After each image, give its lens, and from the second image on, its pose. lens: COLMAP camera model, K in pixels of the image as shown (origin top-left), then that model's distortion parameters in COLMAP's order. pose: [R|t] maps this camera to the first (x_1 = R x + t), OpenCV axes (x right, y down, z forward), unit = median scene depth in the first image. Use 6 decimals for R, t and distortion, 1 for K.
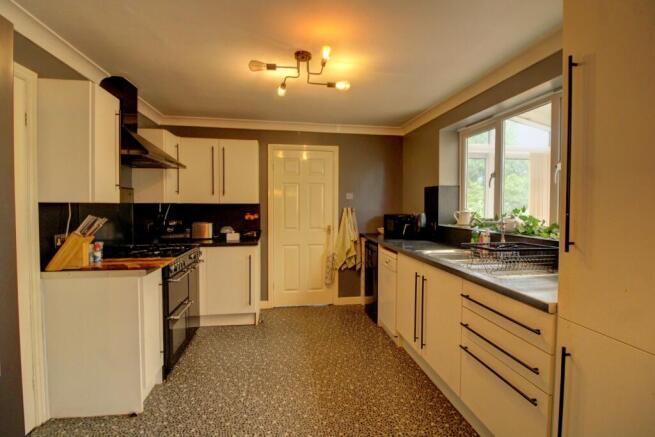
lens RADIAL K [[305.2, 0, 332.1], [0, 305.2, 213.9], [0, 0, 1]] dist [0.000872, -0.013768]
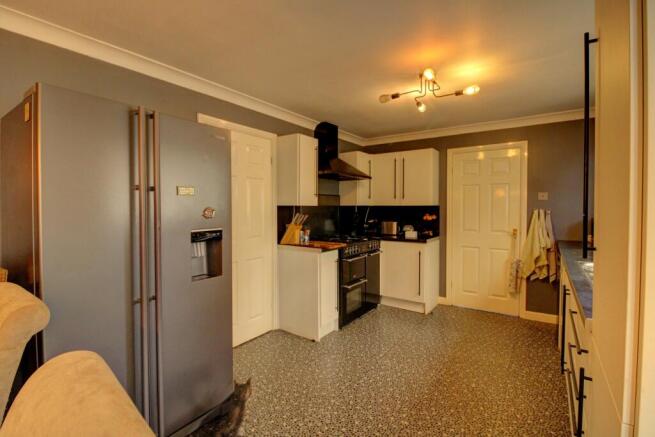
lens RADIAL K [[305.2, 0, 332.1], [0, 305.2, 213.9], [0, 0, 1]] dist [0.000872, -0.013768]
pose [[0.715821, 0.011885, -0.698183, 0.276138], [-0.017851, 0.999840, -0.001283, 0.004235], [0.698056, 0.013382, 0.715918, -0.039784]]
